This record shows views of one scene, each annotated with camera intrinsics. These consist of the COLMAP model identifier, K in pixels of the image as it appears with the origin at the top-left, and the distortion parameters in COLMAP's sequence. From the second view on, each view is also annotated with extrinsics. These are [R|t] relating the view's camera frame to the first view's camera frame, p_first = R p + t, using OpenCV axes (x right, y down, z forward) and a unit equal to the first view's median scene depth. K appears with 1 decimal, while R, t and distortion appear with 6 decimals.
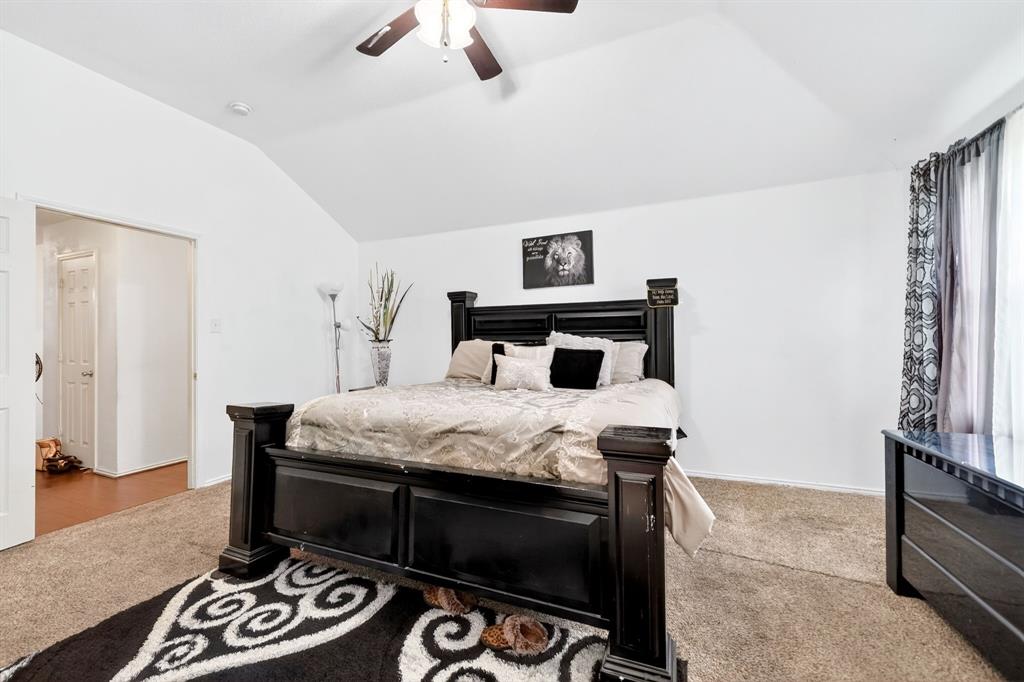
lens RADIAL K [[407.6, 0, 509.0], [0, 407.6, 336.4], [0, 0, 1]] dist [-0.007938, 0.001723]
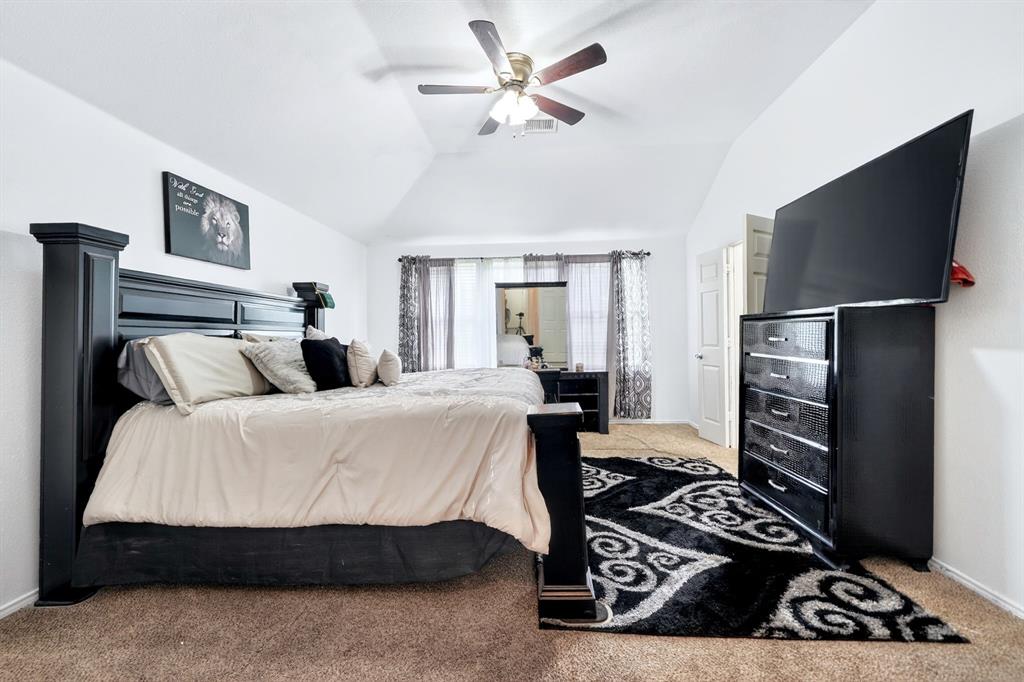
lens RADIAL K [[407.6, 0, 512.9], [0, 407.6, 340.3], [0, 0, 1]] dist [-0.007938, 0.001723]
pose [[-0.333338, 0.006275, 0.942787, -0.752875], [0.002504, 0.999980, -0.005770, 0.020924], [-0.942804, 0.000437, -0.333347, 0.753989]]
